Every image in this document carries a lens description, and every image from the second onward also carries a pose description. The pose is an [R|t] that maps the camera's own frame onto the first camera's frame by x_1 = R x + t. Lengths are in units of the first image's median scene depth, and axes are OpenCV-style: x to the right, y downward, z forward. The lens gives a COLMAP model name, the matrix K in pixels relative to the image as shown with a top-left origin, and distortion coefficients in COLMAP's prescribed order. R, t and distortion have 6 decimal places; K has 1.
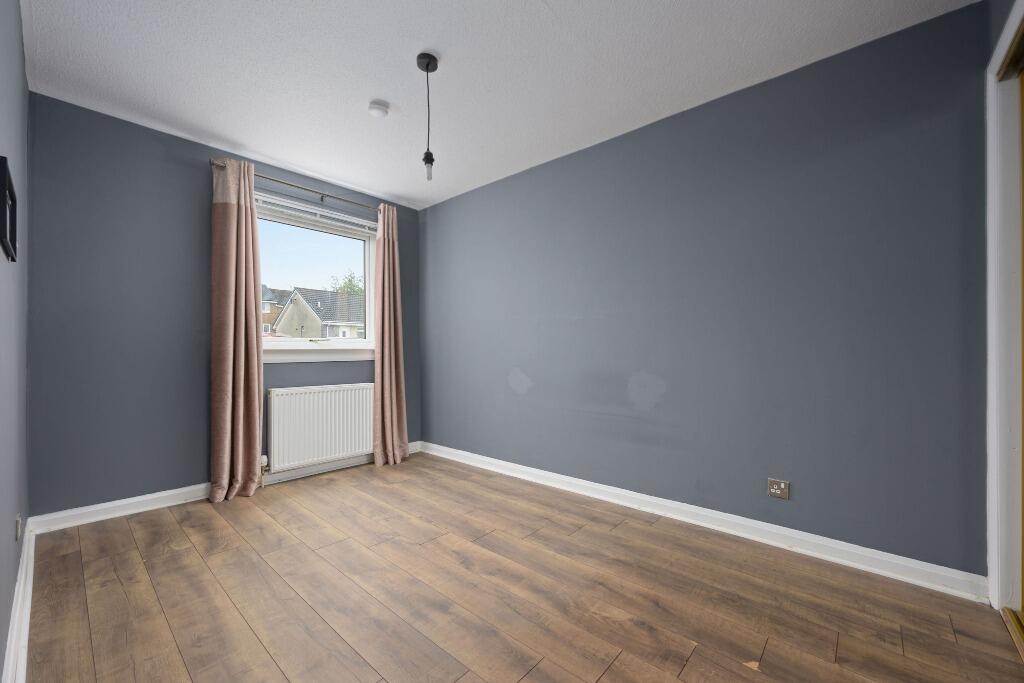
lens RADIAL K [[410.0, 0, 512.3], [0, 410.0, 348.3], [0, 0, 1]] dist [0.000439, 0.000732]
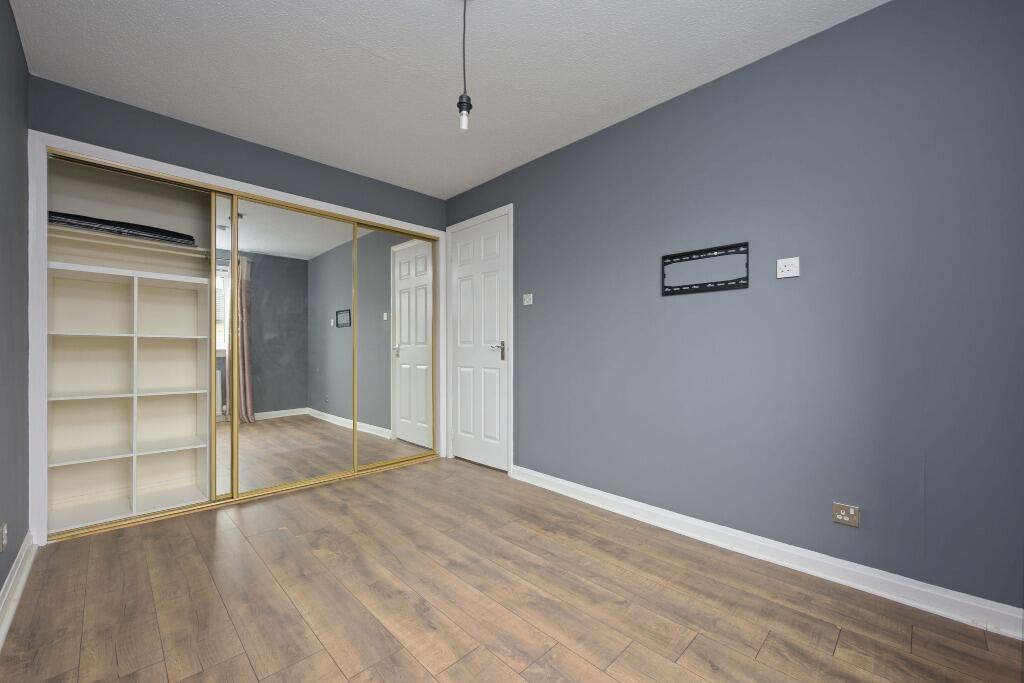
lens RADIAL K [[410.0, 0, 511.7], [0, 410.0, 346.4], [0, 0, 1]] dist [0.000439, 0.000732]
pose [[-0.997736, 0.003349, 0.067170, -0.382374], [0.002880, 0.999971, -0.007067, 0.002740], [-0.067191, -0.006857, -0.997717, 1.992952]]
